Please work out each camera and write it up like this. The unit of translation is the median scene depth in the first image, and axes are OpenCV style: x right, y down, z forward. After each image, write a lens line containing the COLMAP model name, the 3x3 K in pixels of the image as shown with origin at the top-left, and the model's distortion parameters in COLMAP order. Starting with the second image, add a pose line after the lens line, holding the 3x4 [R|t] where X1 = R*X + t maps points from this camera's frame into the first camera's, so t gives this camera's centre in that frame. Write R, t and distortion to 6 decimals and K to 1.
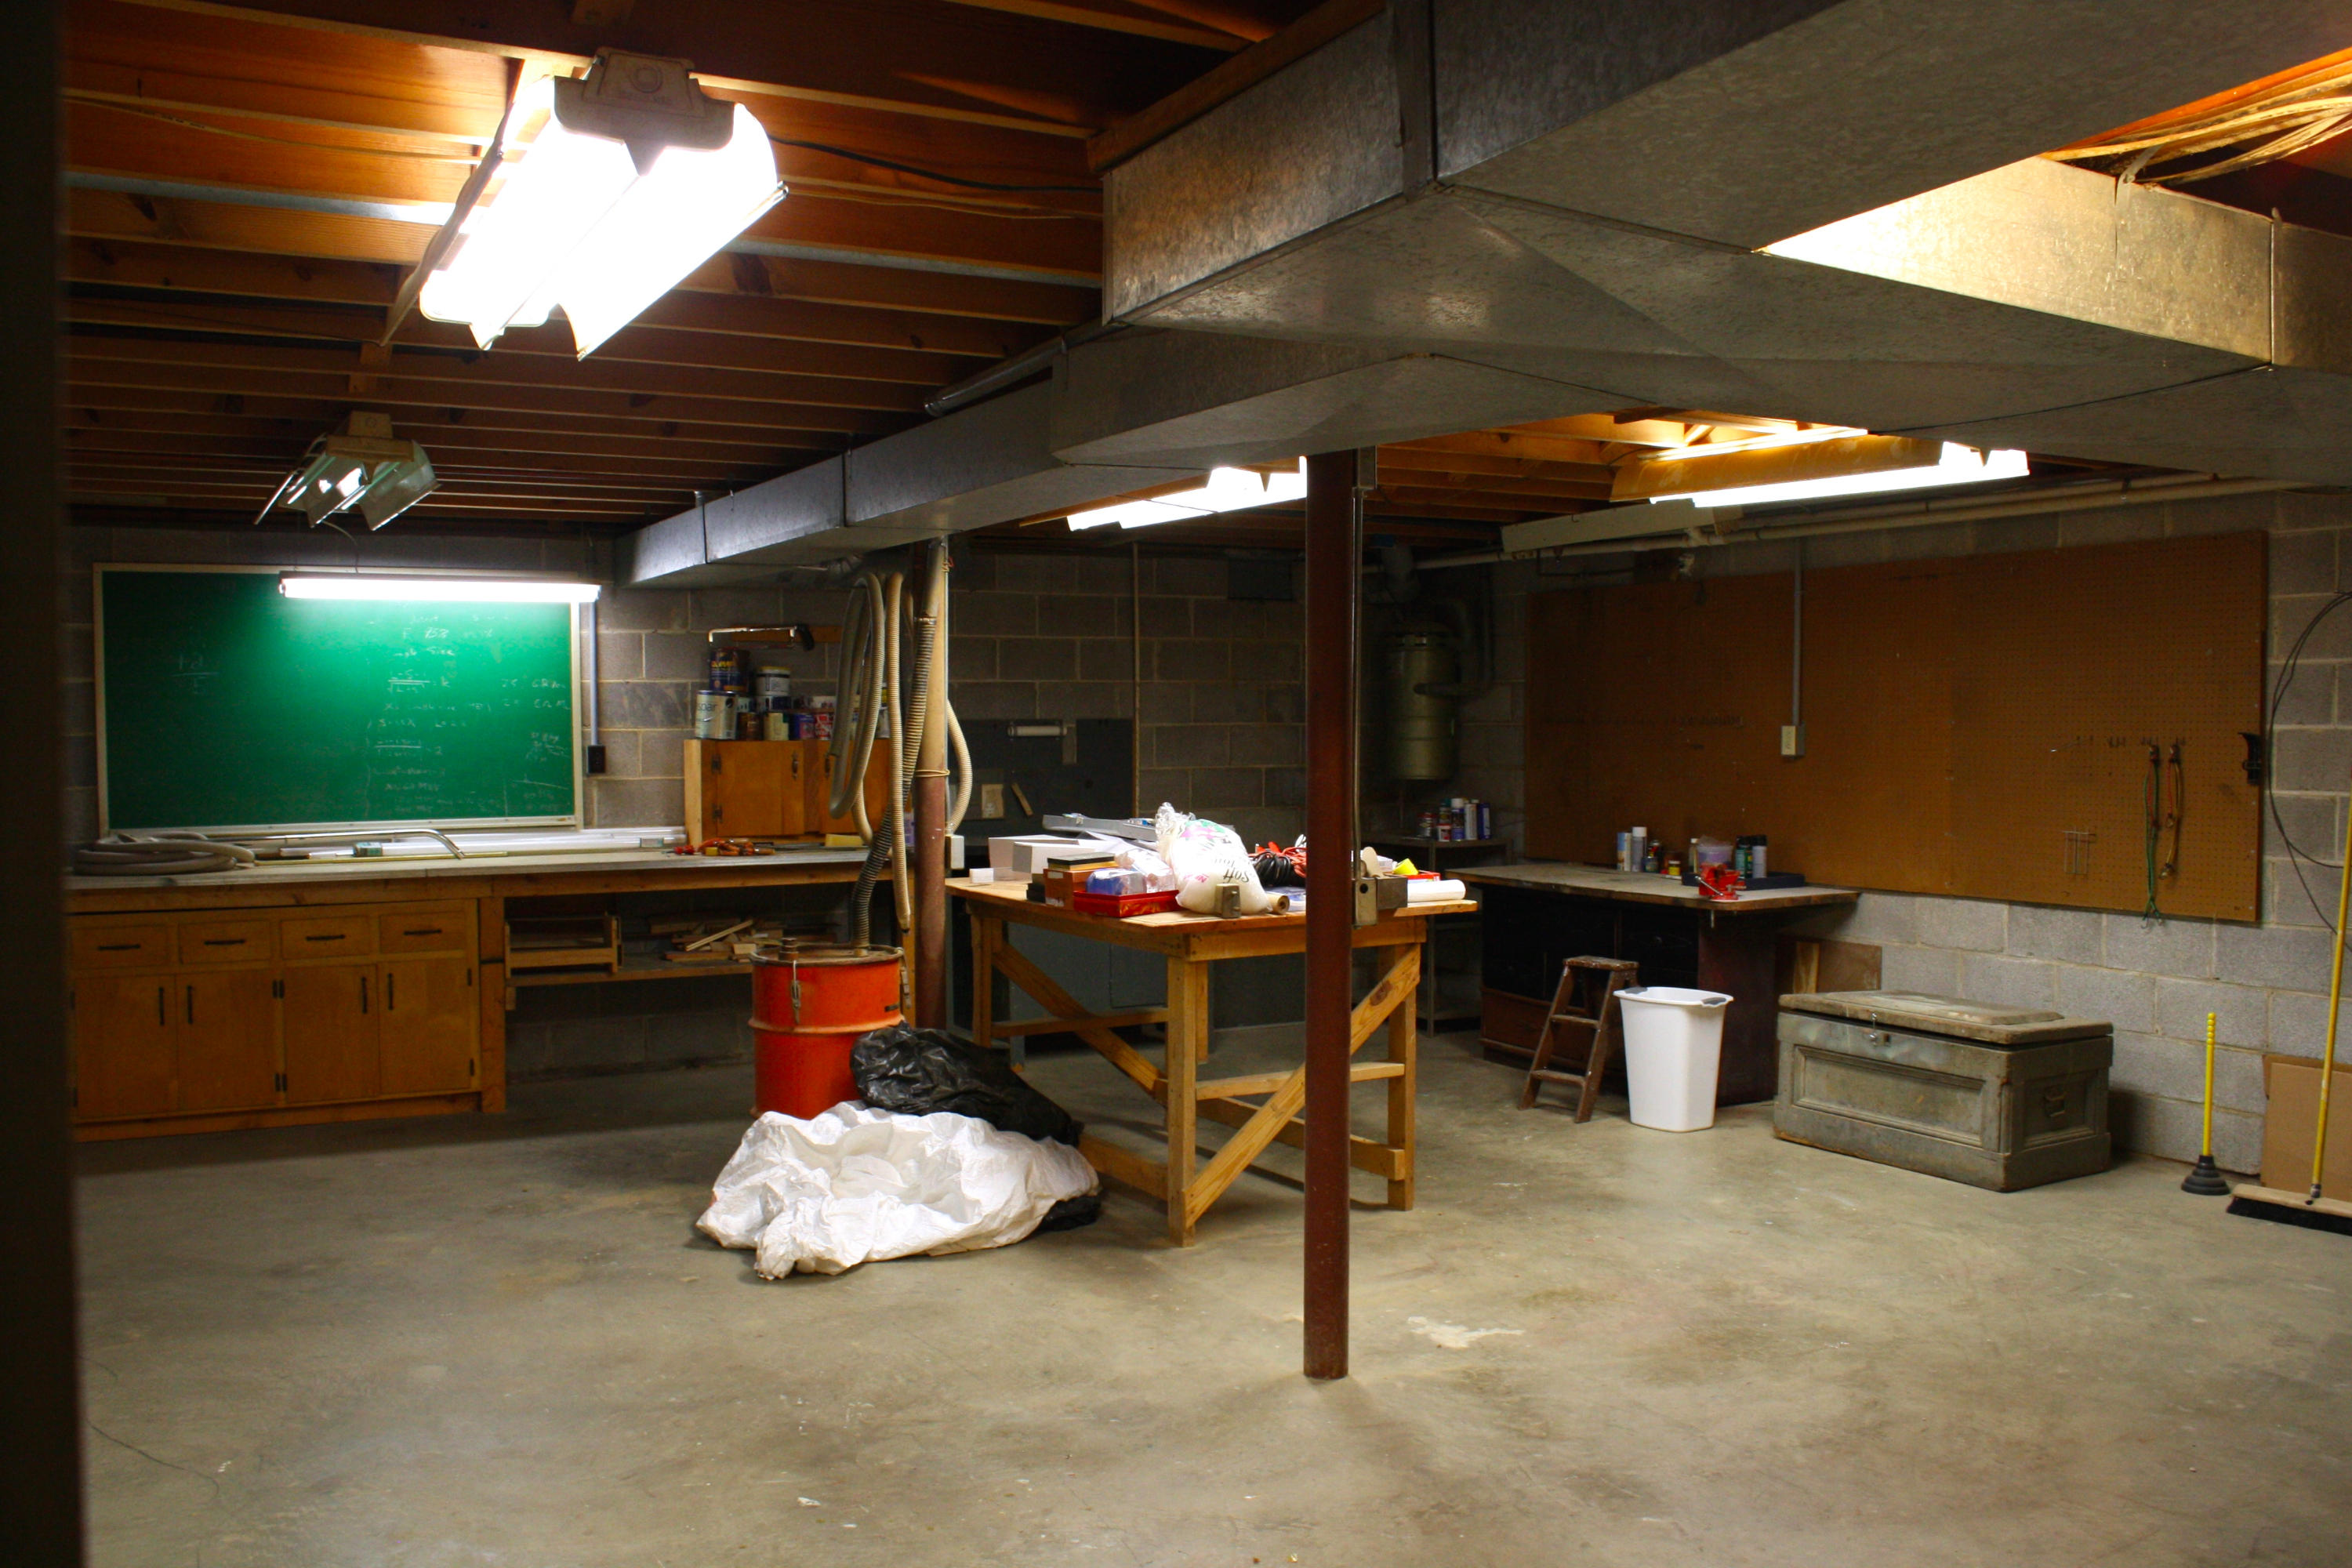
lens RADIAL K [[1982.0, 0, 1224.5], [0, 1982.0, 789.5], [0, 0, 1]] dist [-0.158594, 0.142116]
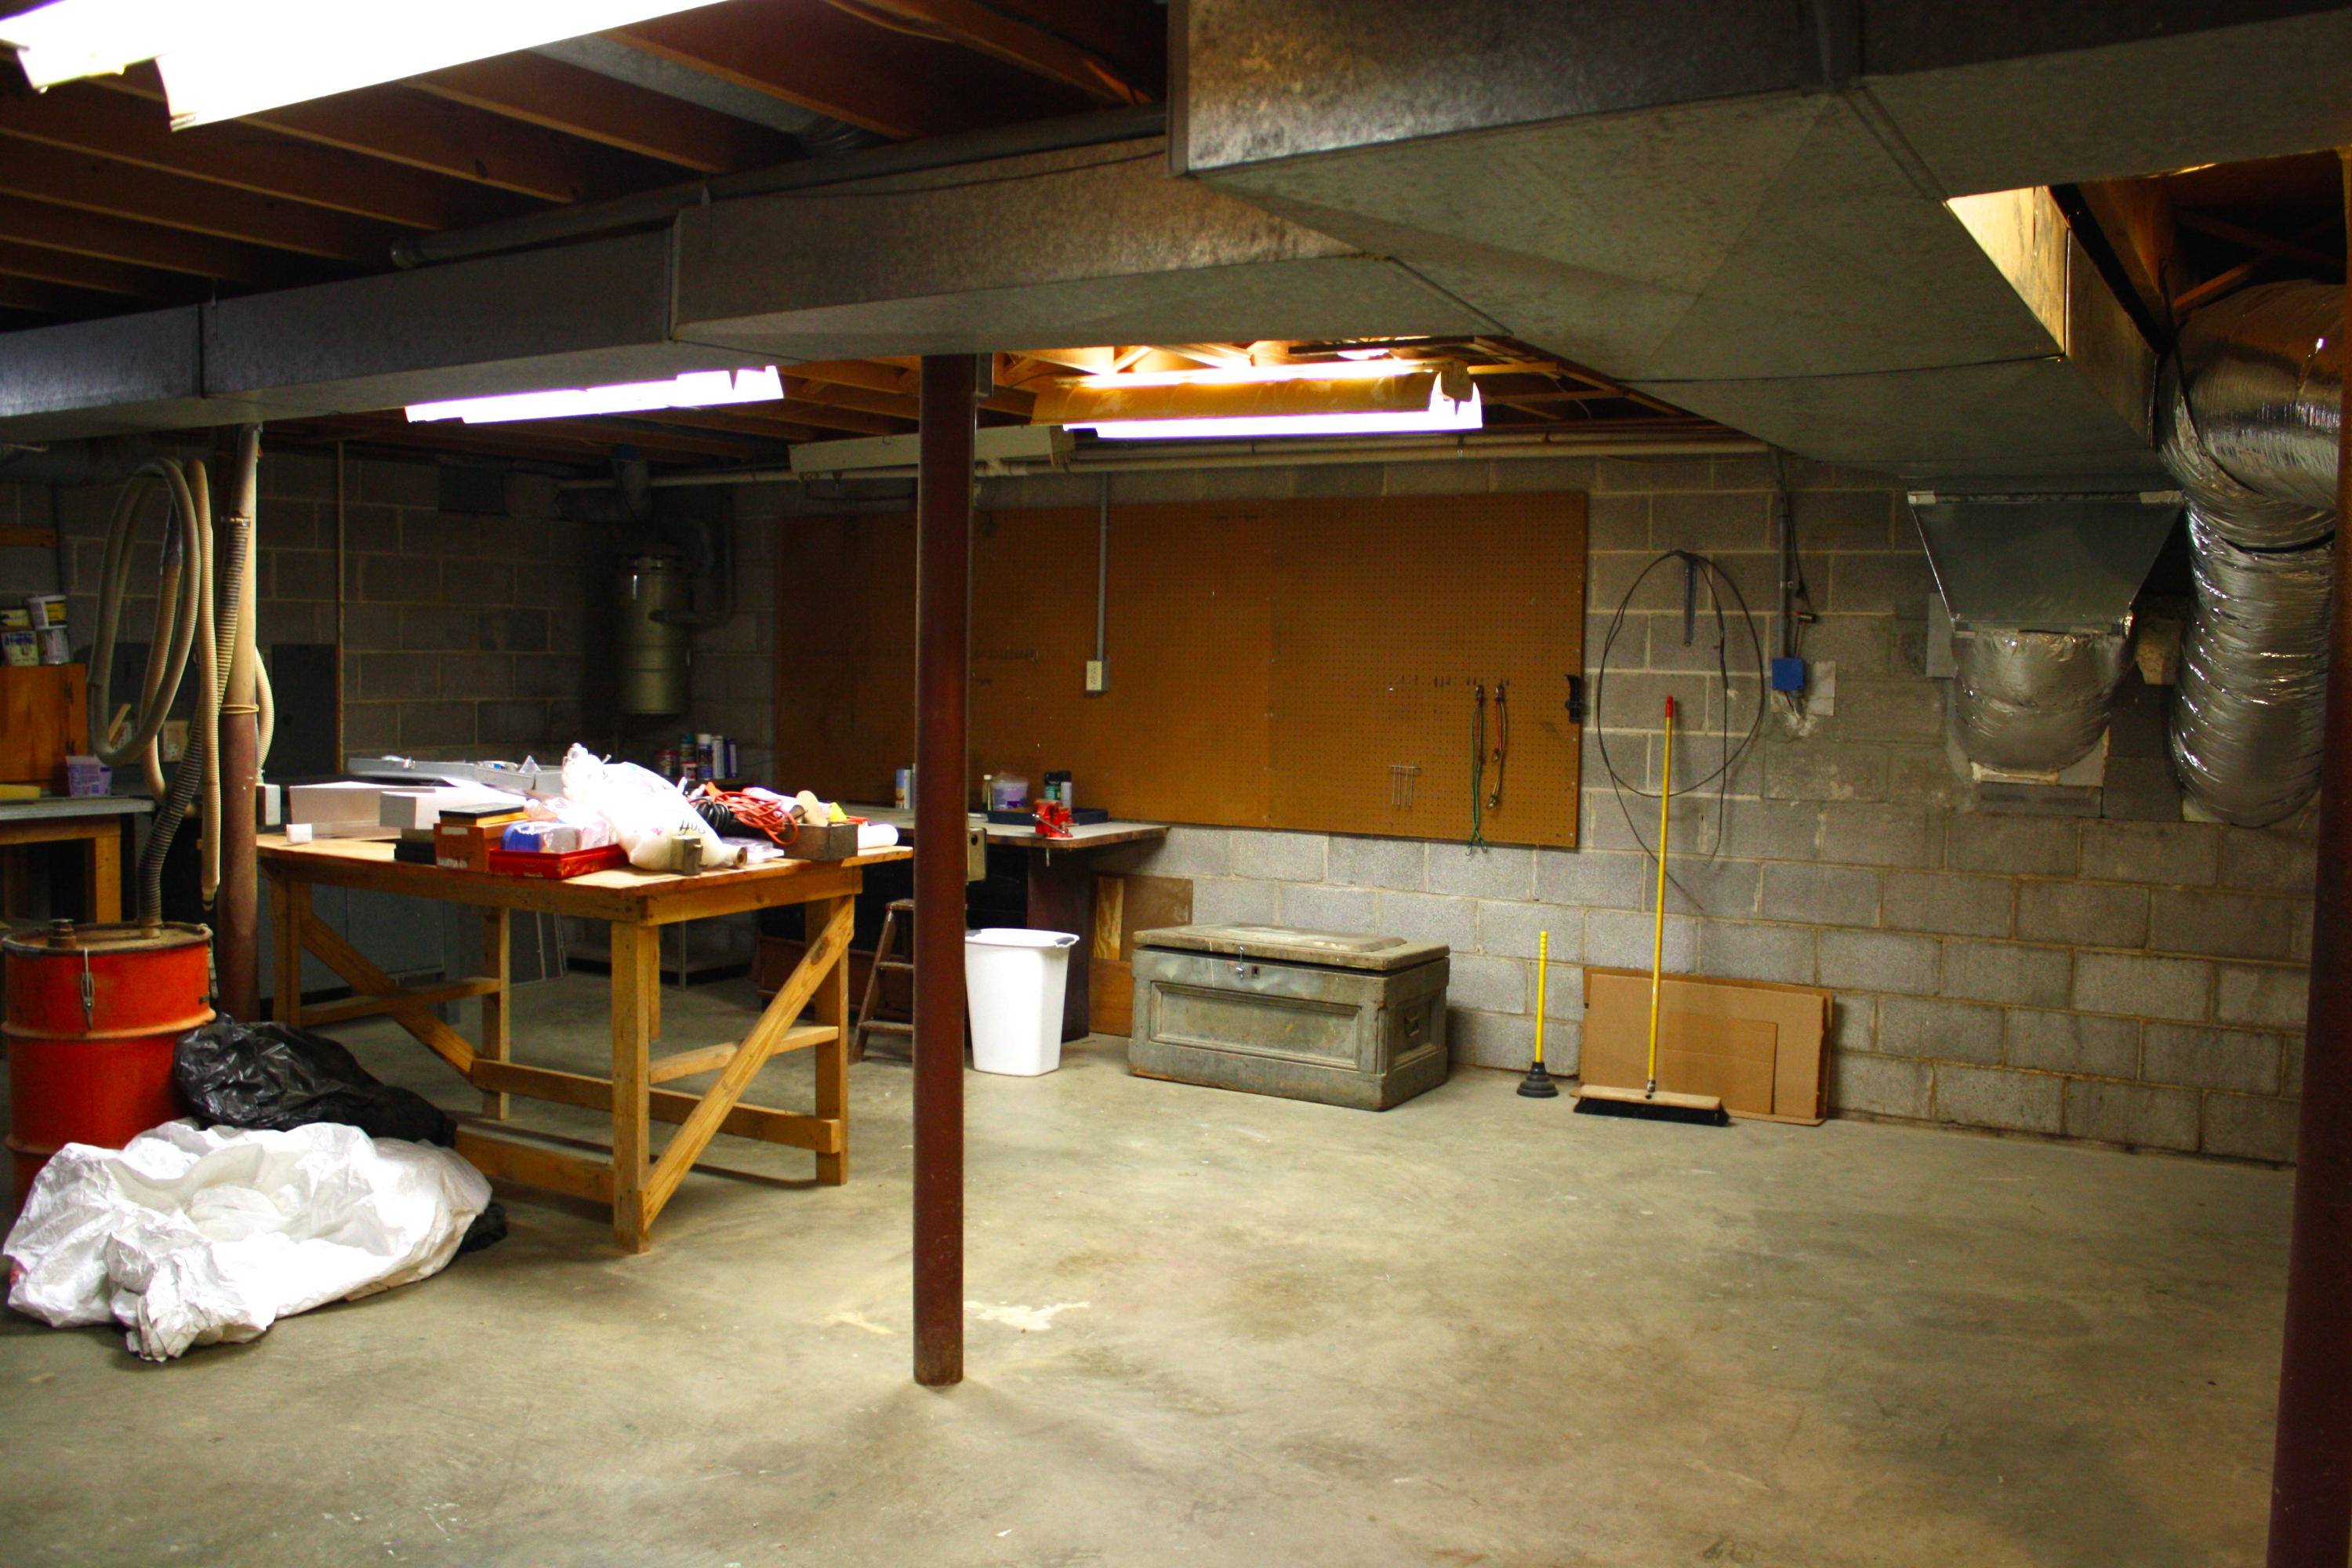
lens RADIAL K [[1982.0, 0, 1224.5], [0, 1982.0, 789.5], [0, 0, 1]] dist [-0.158594, 0.142116]
pose [[0.870709, -0.015995, 0.491539, -0.200497], [-0.001399, 0.999386, 0.034999, -0.003544], [-0.491797, -0.031161, 0.870152, 0.118329]]
